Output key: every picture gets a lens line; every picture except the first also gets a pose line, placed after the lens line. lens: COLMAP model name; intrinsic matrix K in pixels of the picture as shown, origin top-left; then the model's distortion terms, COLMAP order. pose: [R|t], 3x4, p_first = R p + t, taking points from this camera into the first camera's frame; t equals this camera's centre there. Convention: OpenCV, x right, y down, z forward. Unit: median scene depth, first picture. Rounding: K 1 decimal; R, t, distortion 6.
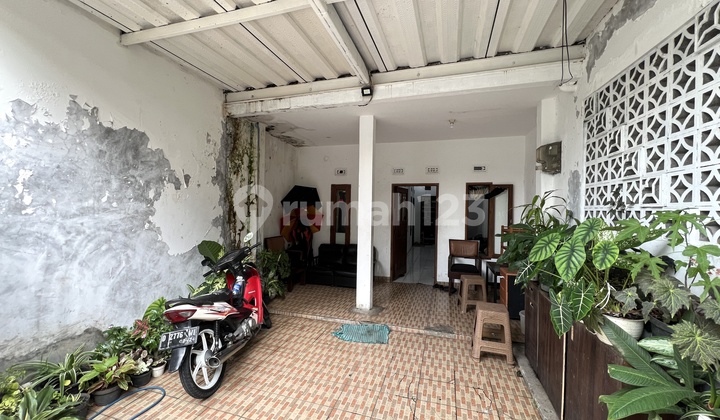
lens RADIAL K [[275.5, 0, 361.3], [0, 275.5, 210.7], [0, 0, 1]] dist [-0.000619, -0.000006]
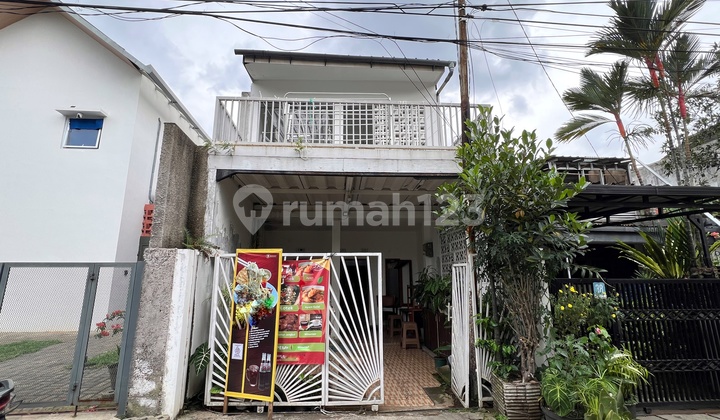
lens RADIAL K [[319.3, 0, 361.1], [0, 319.3, 211.2], [0, 0, 1]] dist [0.000247, 0.000007]
pose [[0.928308, 0.057020, 0.367414, -0.769864], [0.022978, 0.977484, -0.209755, 0.023539], [-0.371102, 0.203160, 0.906096, -1.175280]]
